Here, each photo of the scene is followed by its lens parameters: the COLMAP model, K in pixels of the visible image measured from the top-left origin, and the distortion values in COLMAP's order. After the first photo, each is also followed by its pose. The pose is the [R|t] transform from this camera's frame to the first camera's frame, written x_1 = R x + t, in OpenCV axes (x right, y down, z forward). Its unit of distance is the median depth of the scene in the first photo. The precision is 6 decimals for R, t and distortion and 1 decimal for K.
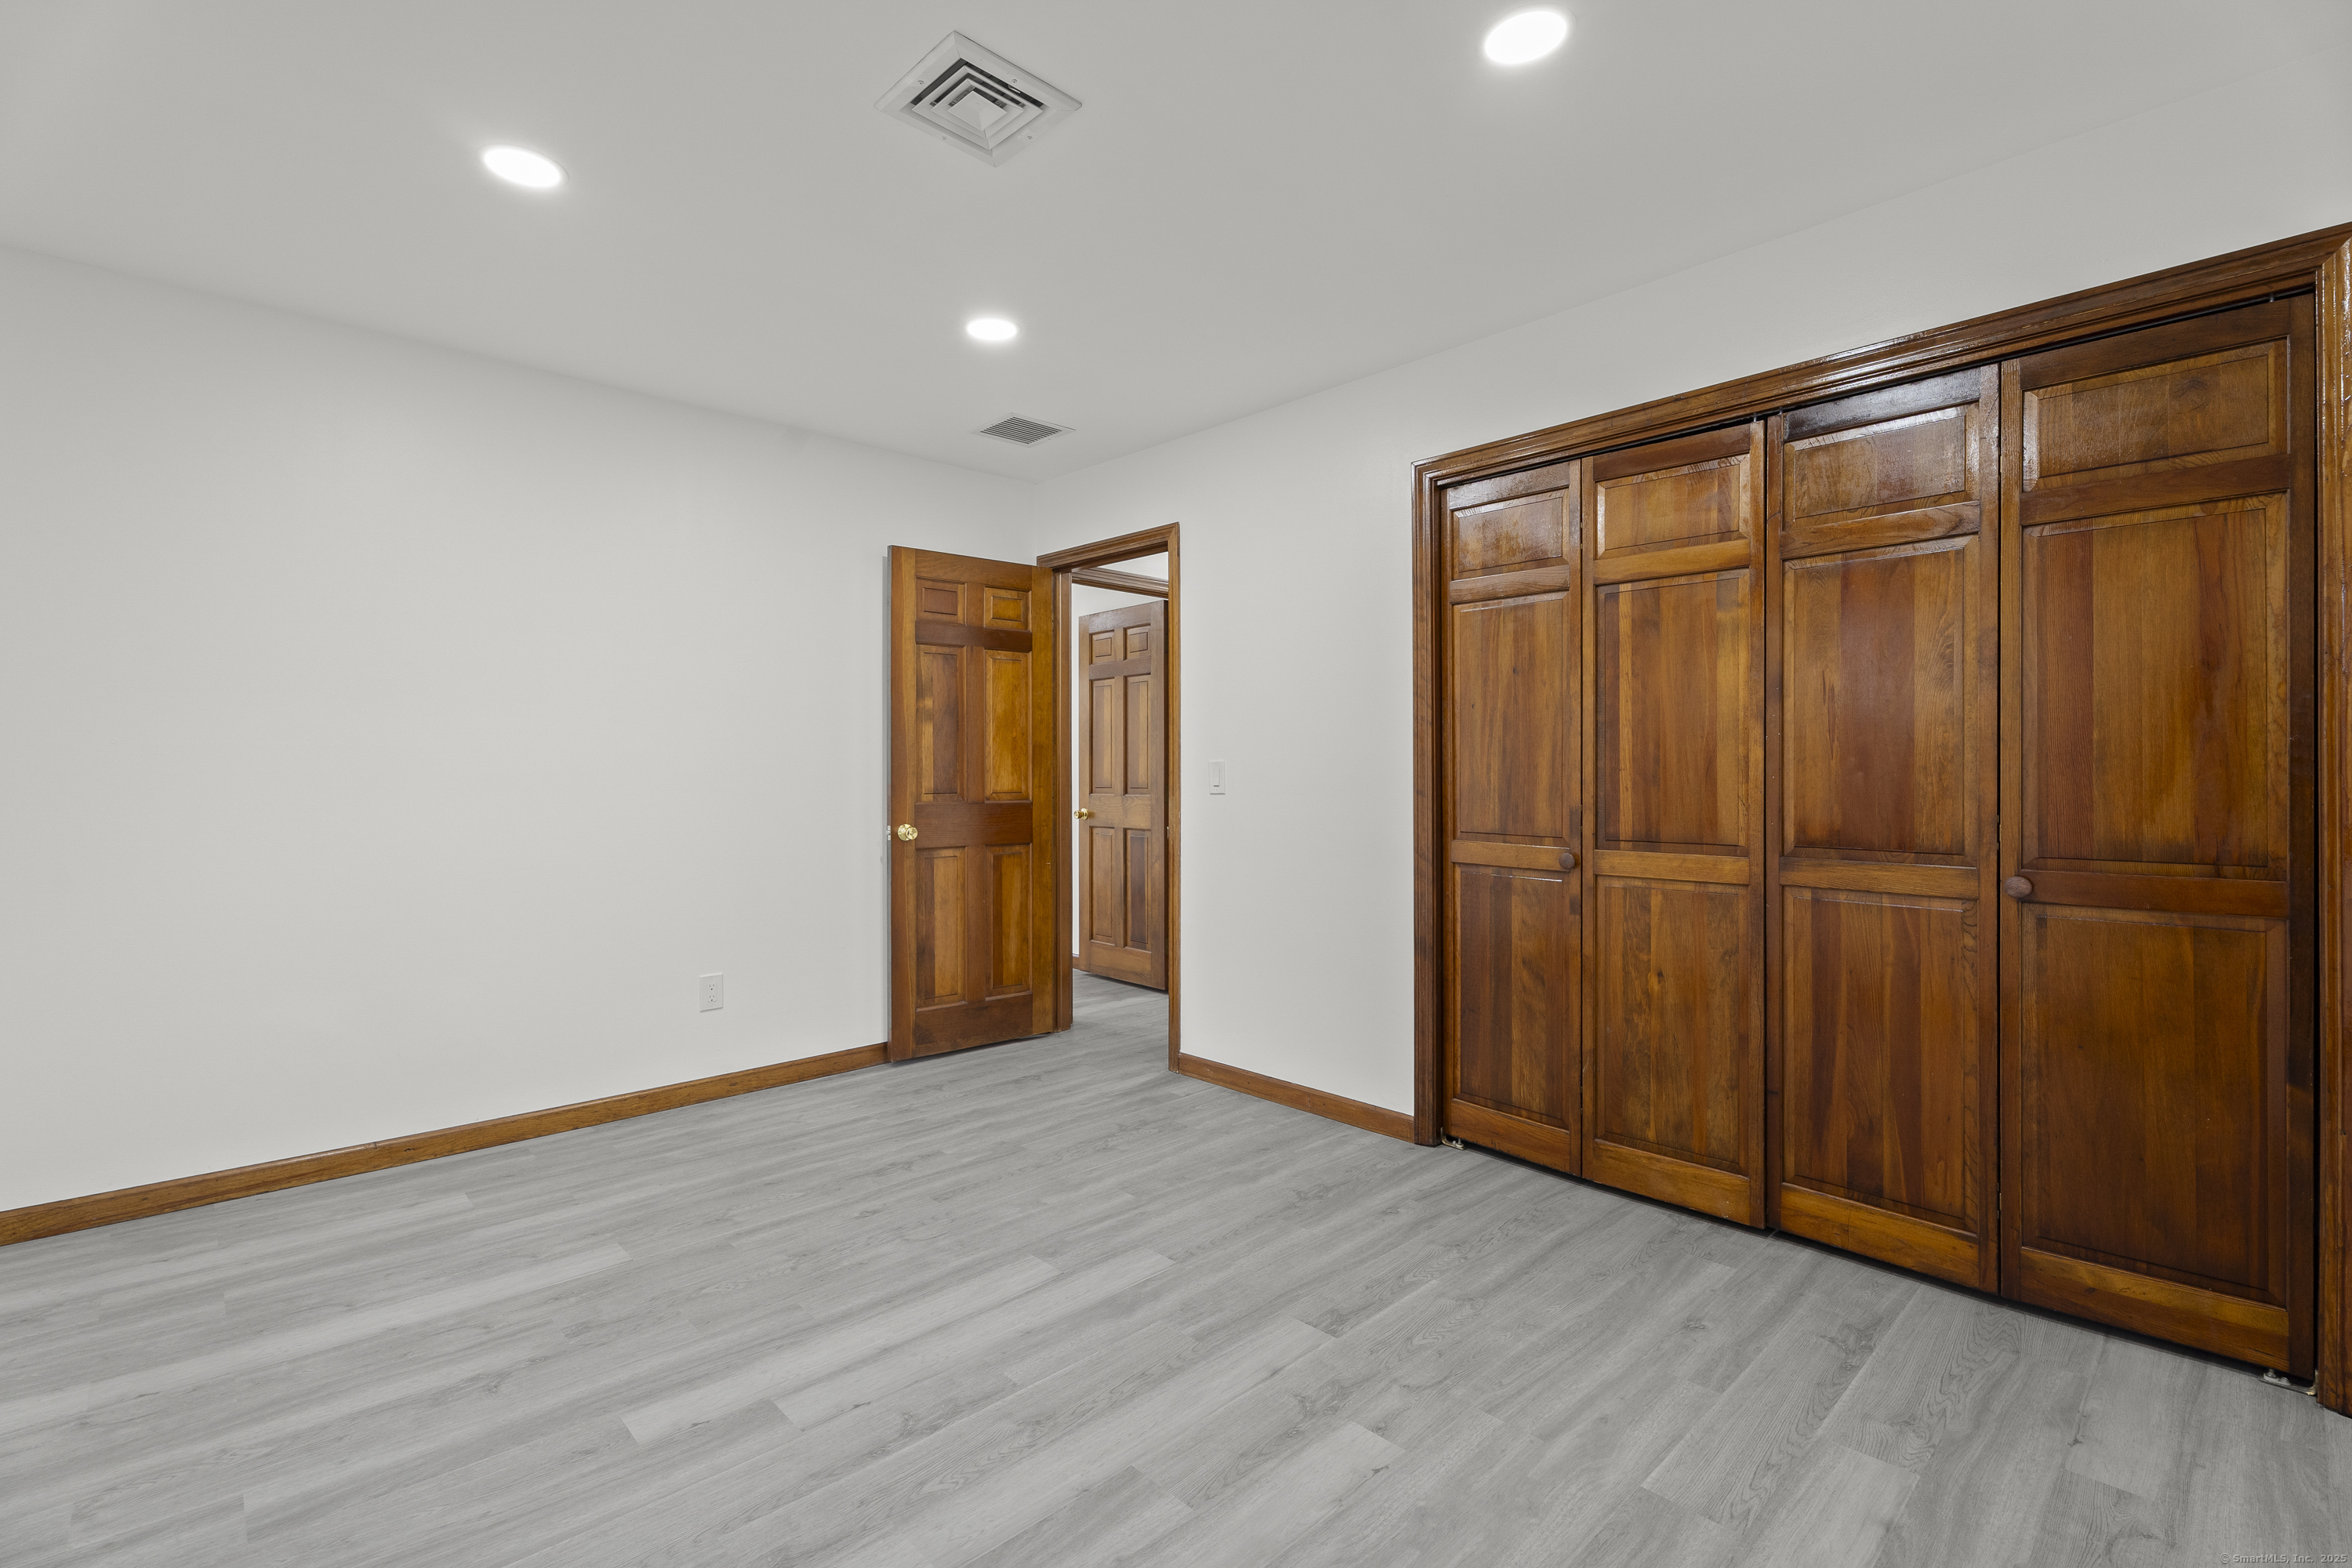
lens RADIAL K [[1062.5, 0, 1176.4], [0, 1062.5, 776.7], [0, 0, 1]] dist [0.001122, 0.000529]
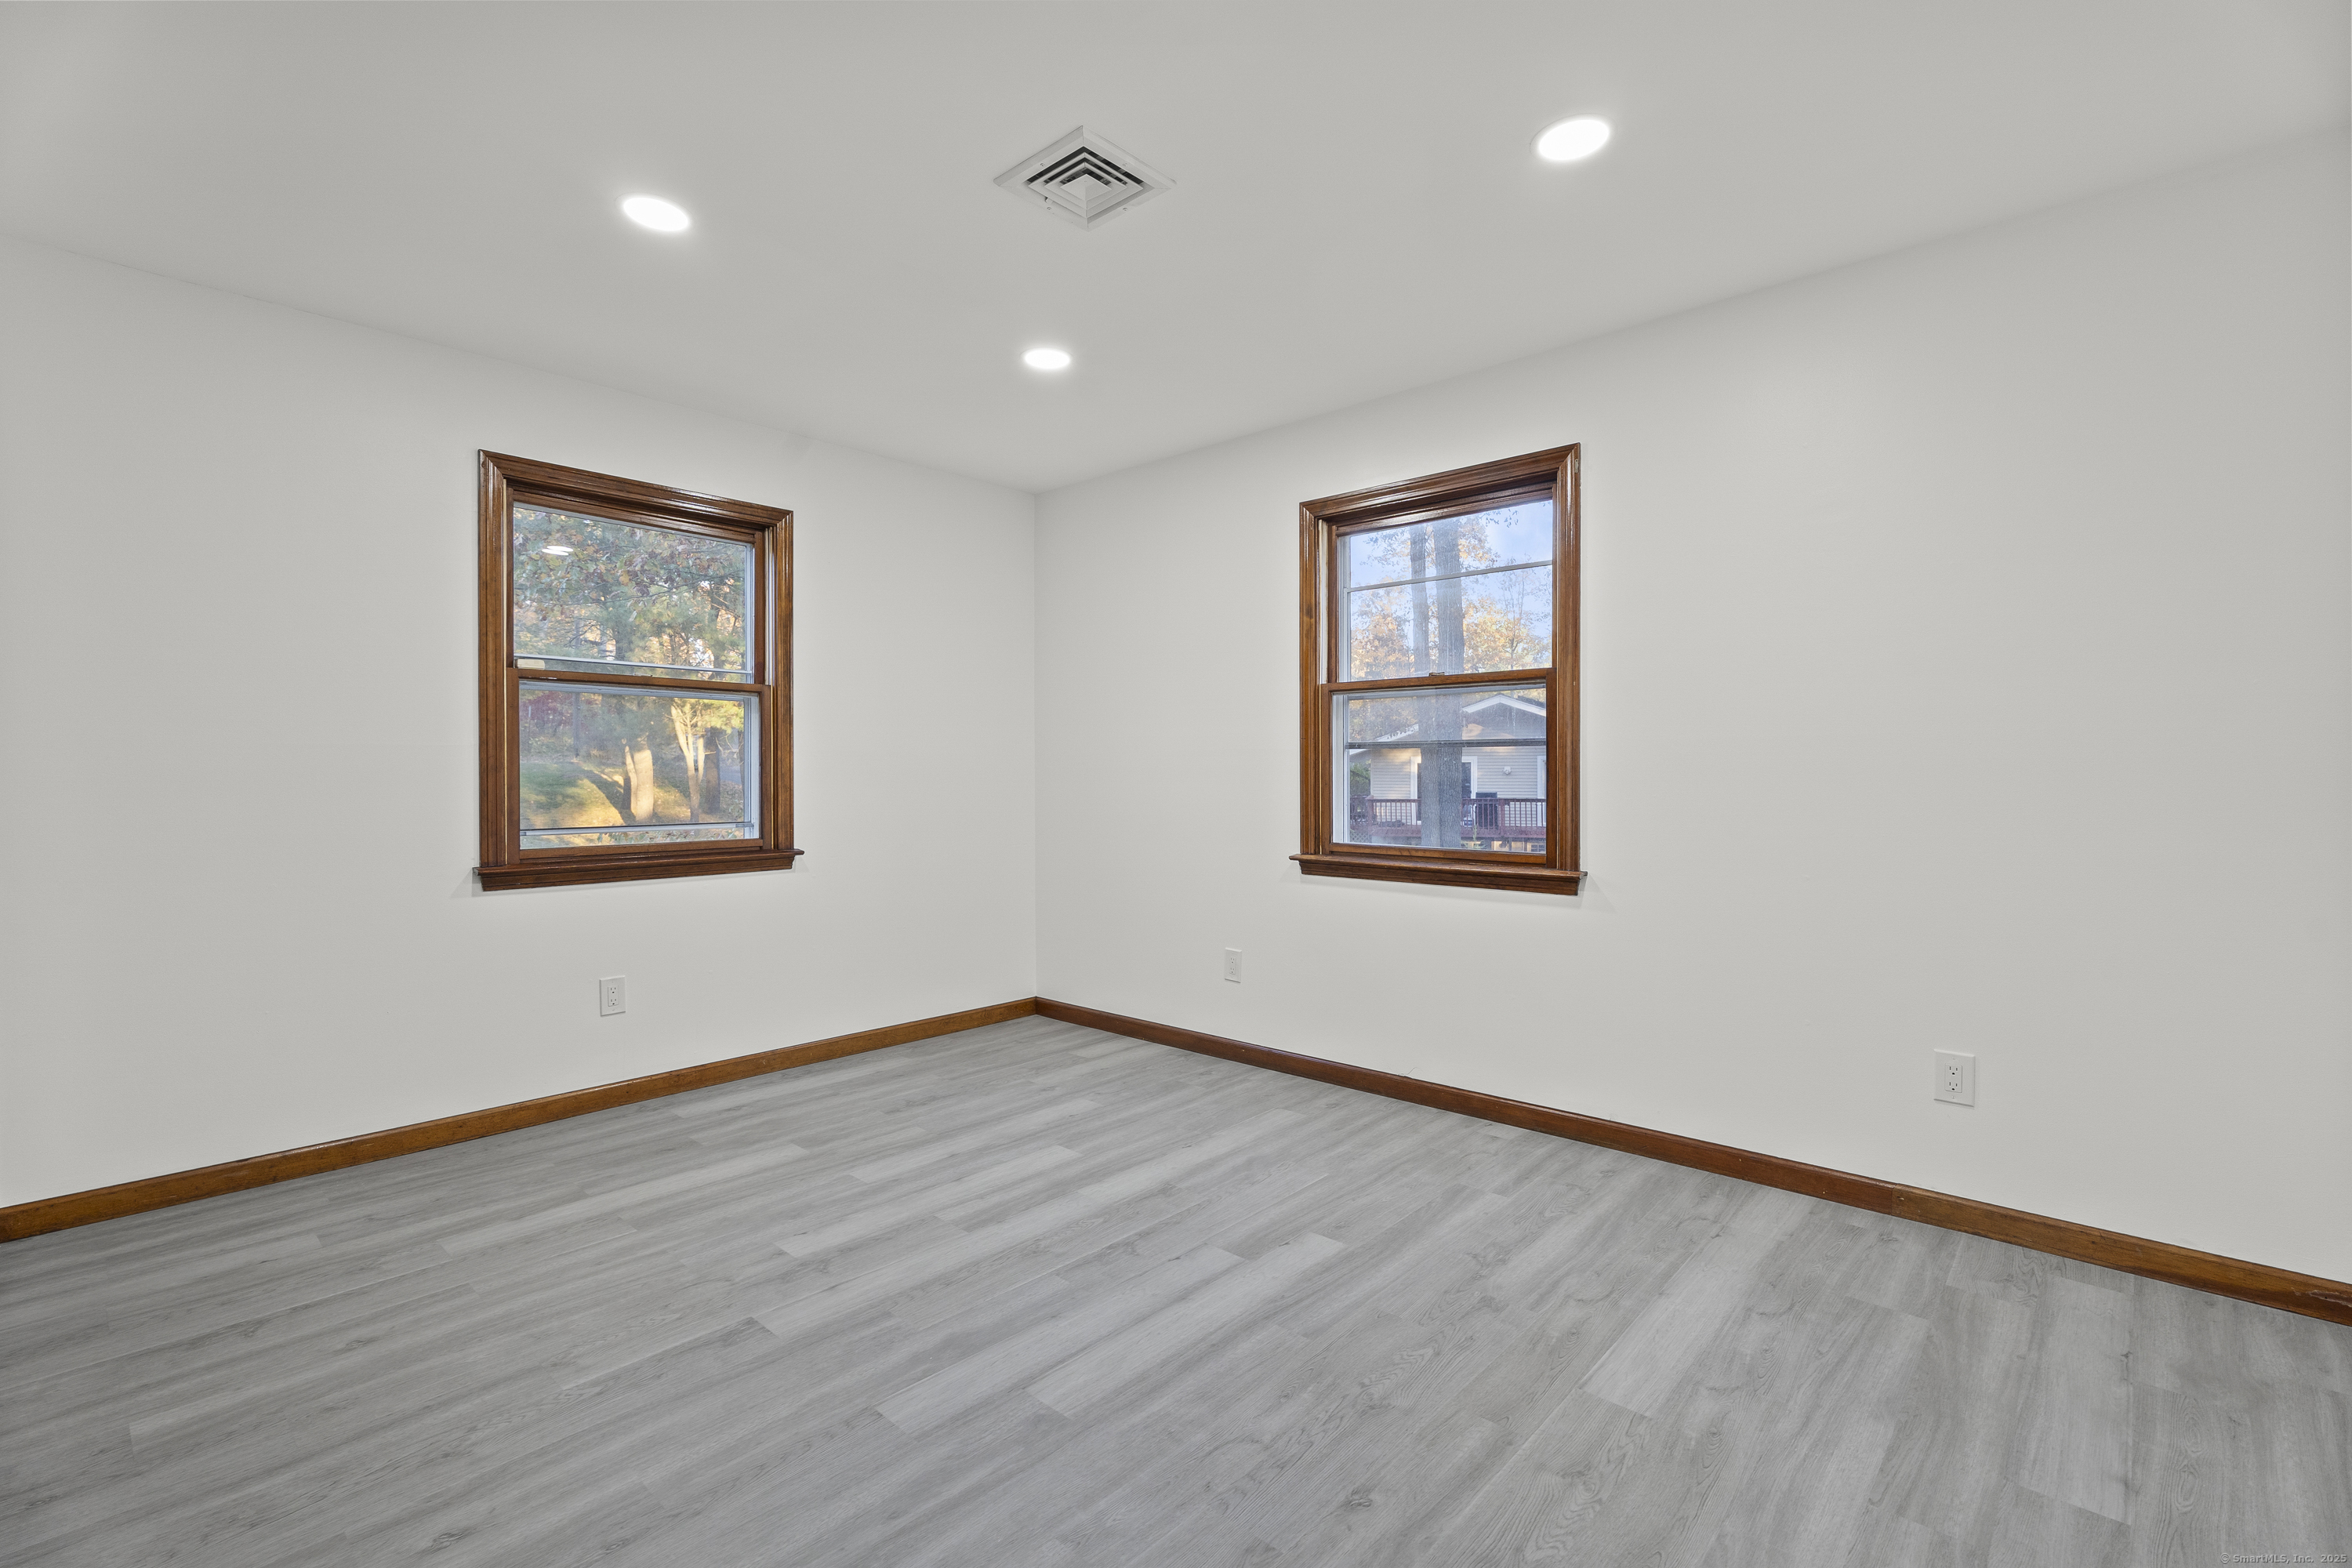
lens RADIAL K [[1062.5, 0, 1175.3], [0, 1062.5, 778.0], [0, 0, 1]] dist [0.001122, 0.000529]
pose [[-0.997797, 0.003922, -0.066222, -0.182816], [0.003397, 0.999962, 0.008031, -0.000337], [0.066251, 0.007789, -0.997773, 1.941524]]
